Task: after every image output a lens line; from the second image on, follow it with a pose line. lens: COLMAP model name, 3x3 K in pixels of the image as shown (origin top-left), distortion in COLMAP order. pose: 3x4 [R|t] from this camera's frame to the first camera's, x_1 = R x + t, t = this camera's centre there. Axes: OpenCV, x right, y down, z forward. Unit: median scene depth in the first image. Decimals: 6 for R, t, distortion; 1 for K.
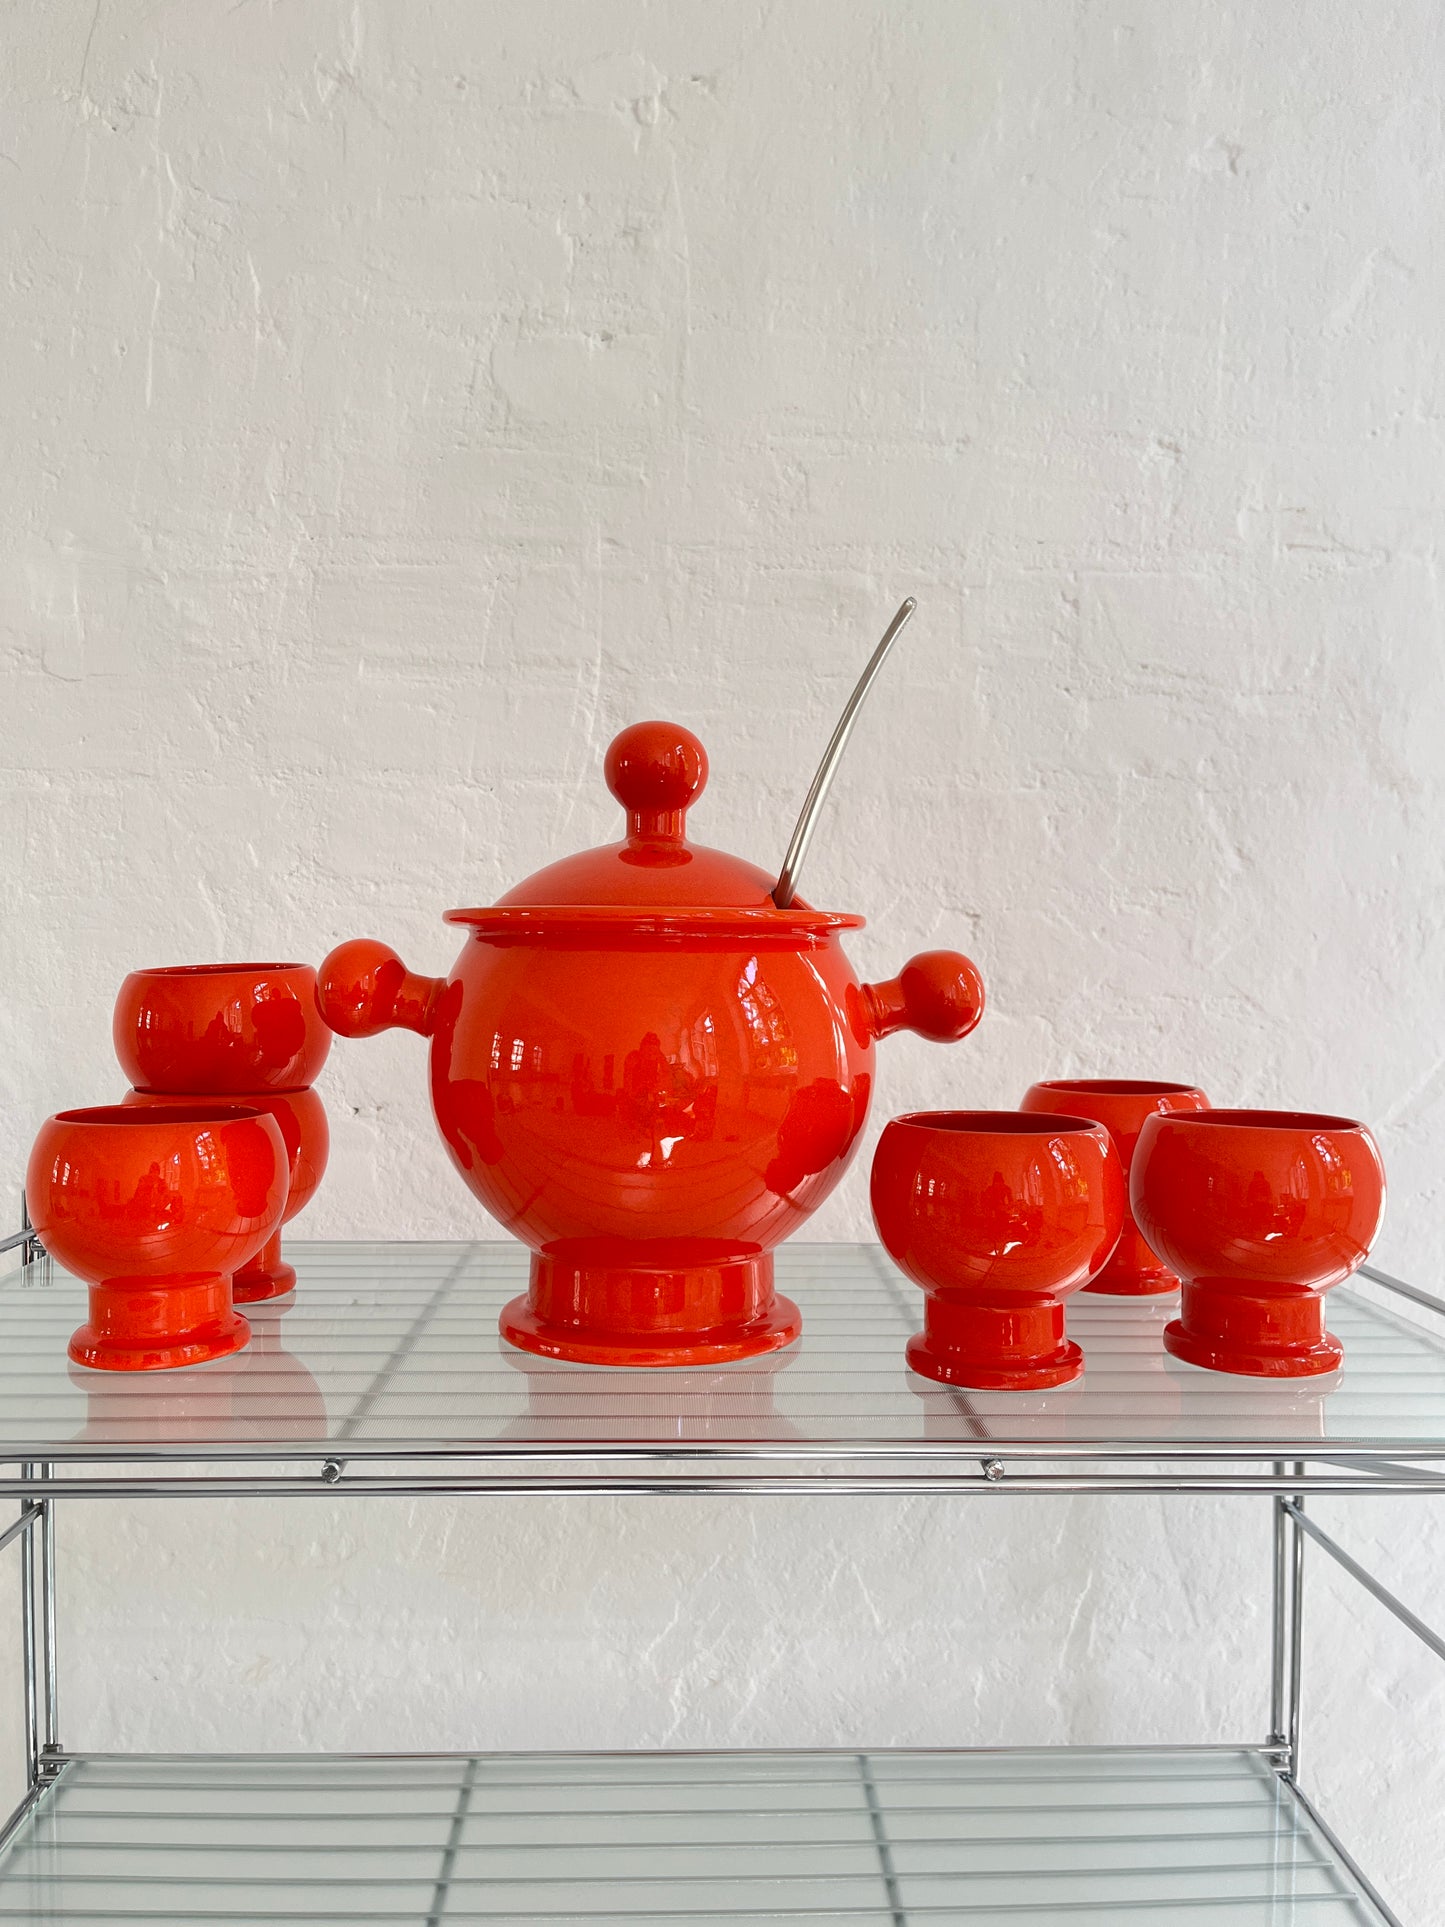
lens RADIAL K [[1491.0, 0, 719.9], [0, 1491.0, 975.6], [0, 0, 1]] dist [0.043125, -0.054830]
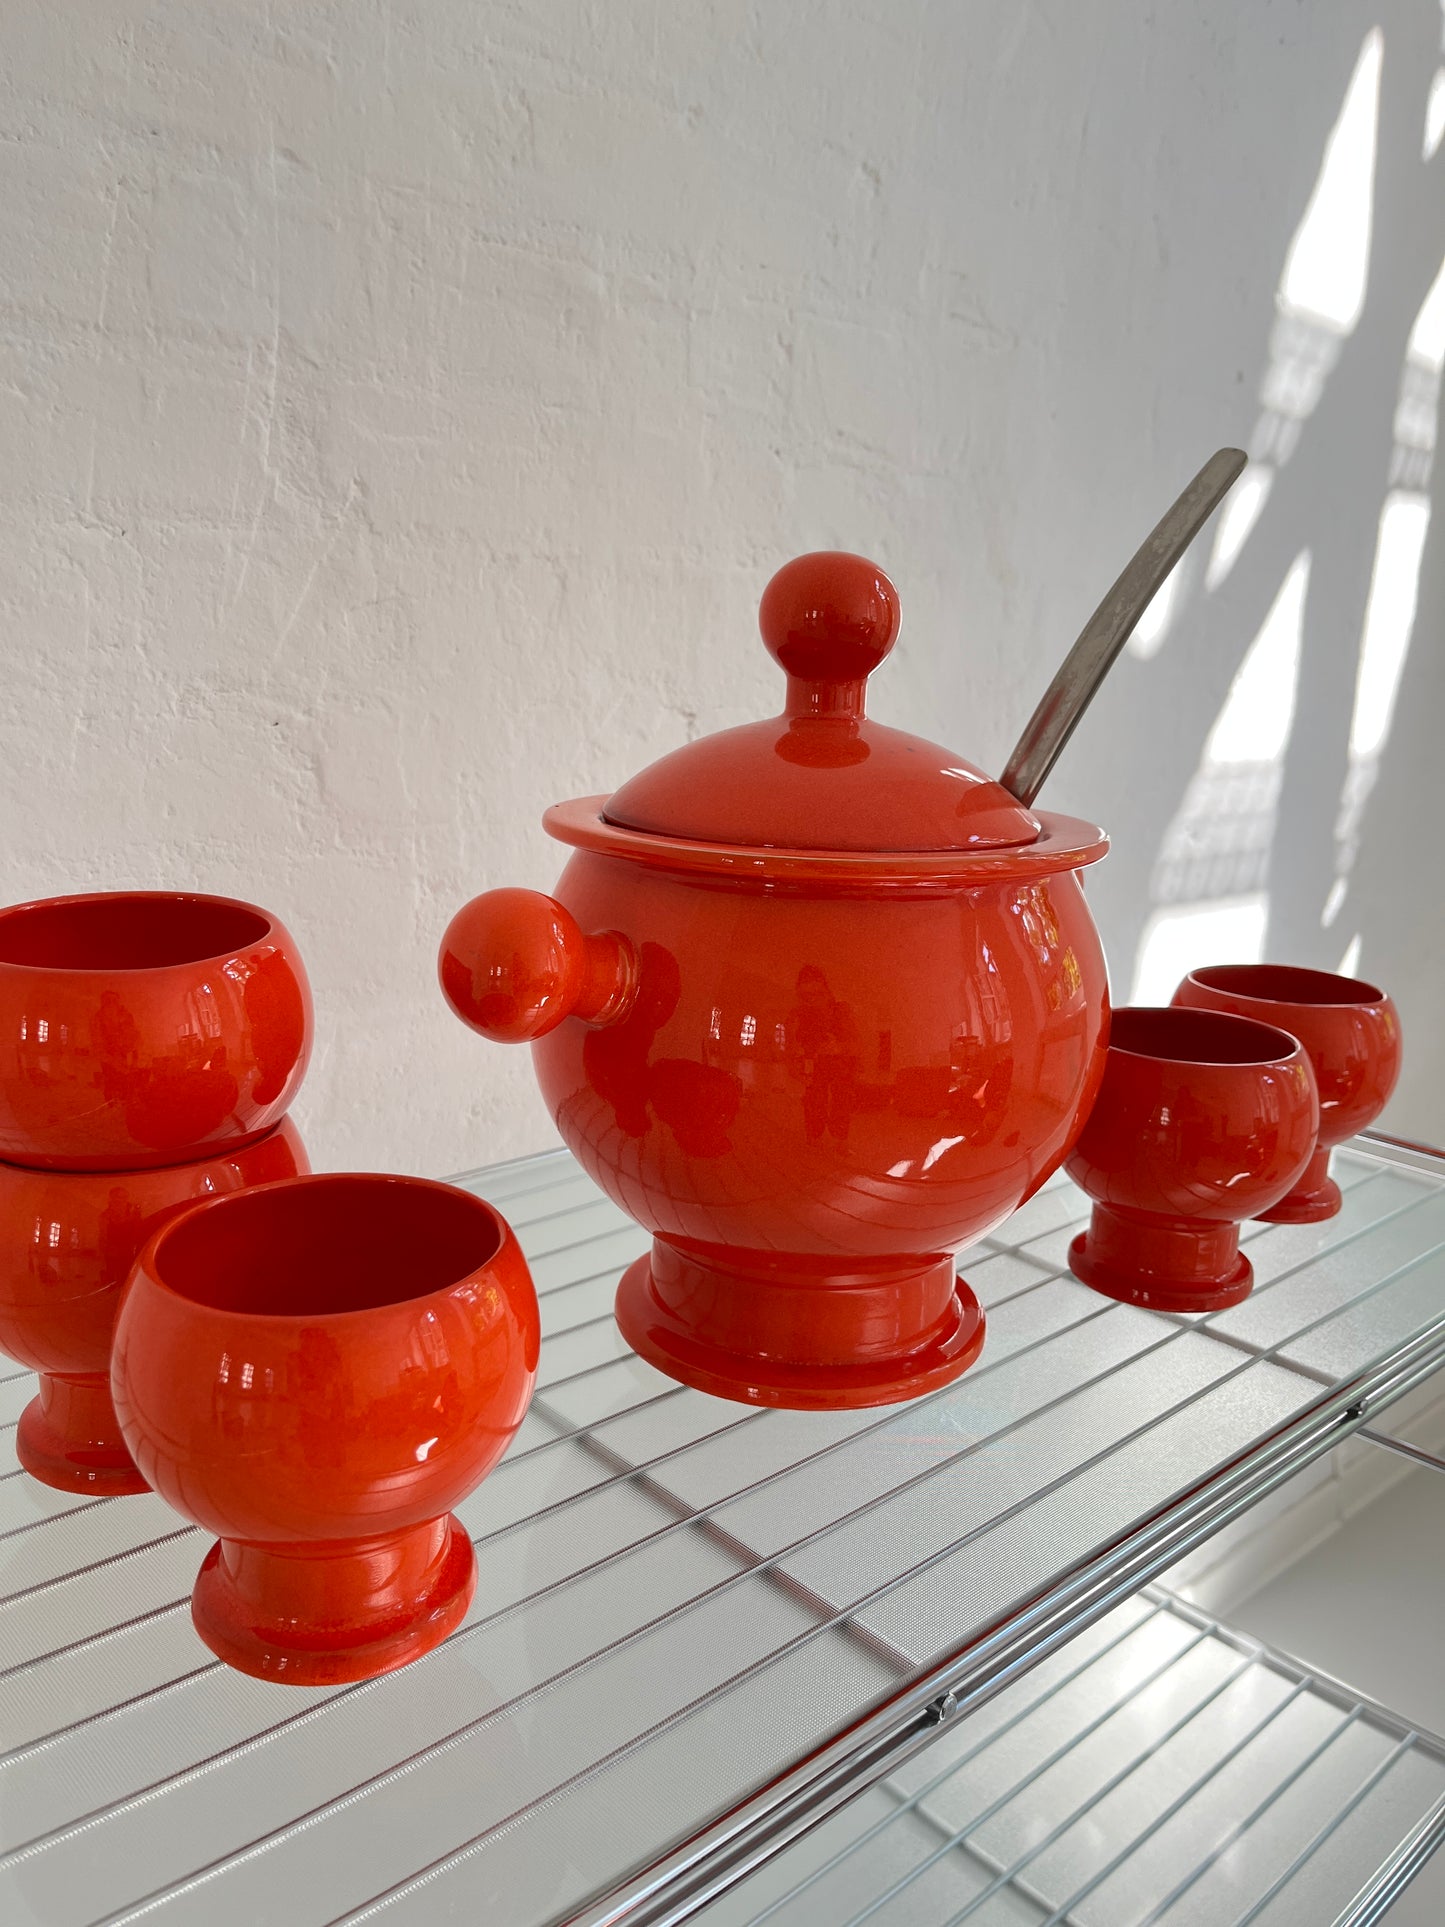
lens RADIAL K [[1491.0, 0, 725.5], [0, 1491.0, 964.6], [0, 0, 1]] dist [0.043125, -0.054830]
pose [[0.752826, -0.131603, 0.644929, -0.401259], [-0.022962, 0.973961, 0.225548, -0.095800], [-0.657819, -0.184607, 0.730202, 0.322102]]
